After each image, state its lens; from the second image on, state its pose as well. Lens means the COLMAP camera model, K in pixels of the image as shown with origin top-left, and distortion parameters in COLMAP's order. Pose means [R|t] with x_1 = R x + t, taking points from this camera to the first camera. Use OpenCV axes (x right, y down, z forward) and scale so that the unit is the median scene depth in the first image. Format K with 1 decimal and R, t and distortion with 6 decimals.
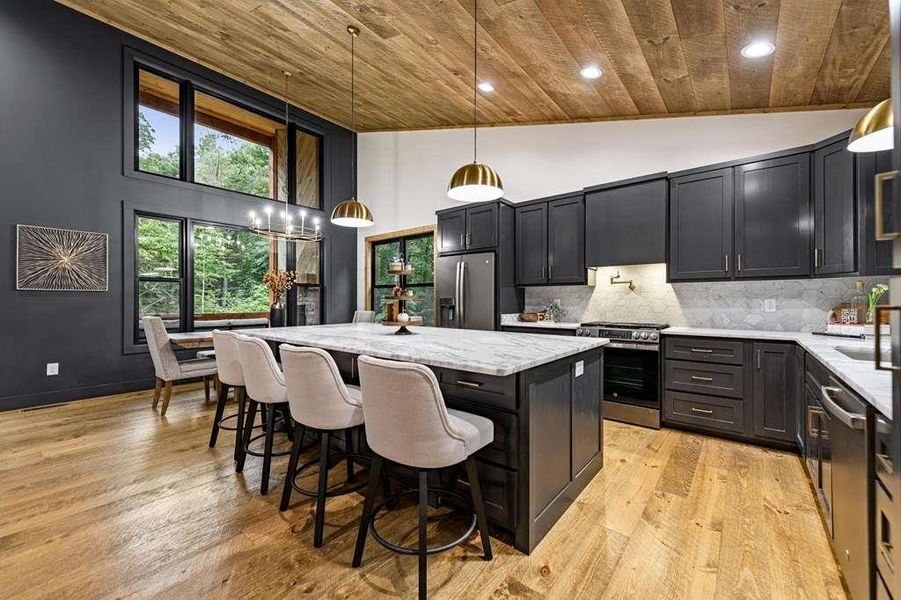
lens RADIAL K [[351.8, 0, 451.1], [0, 351.8, 303.0], [0, 0, 1]] dist [0.002697, 0.000054]
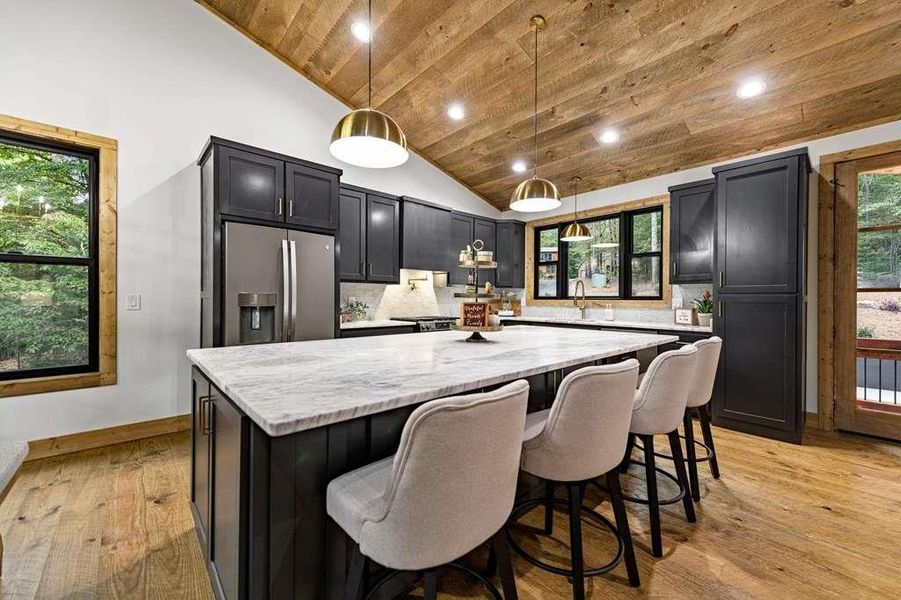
lens RADIAL K [[358.1, 0, 453.8], [0, 358.1, 300.1], [0, 0, 1]] dist [0.008388, -0.000309]
pose [[0.128114, -0.002800, 0.991755, -0.714988], [0.001306, 0.999996, 0.002655, -0.005541], [-0.991759, 0.000955, 0.128117, 0.717226]]
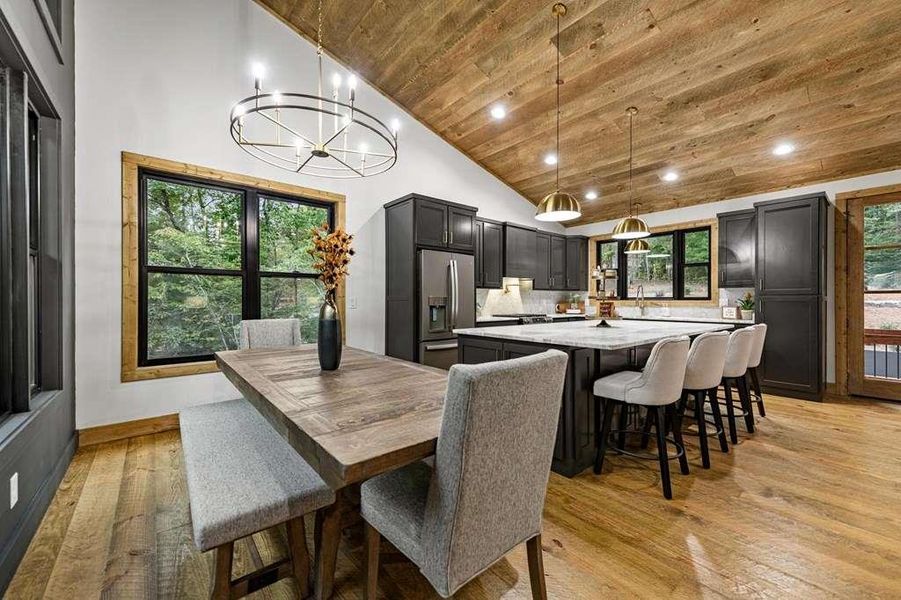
lens RADIAL K [[358.7, 0, 450.5], [0, 358.7, 300.0], [0, 0, 1]] dist [0.004356, -0.000214]
pose [[0.172809, 0.000223, 0.984955, -1.117681], [0.005180, 0.999986, -0.001135, -0.006429], [-0.984942, 0.005298, 0.172806, 0.993716]]
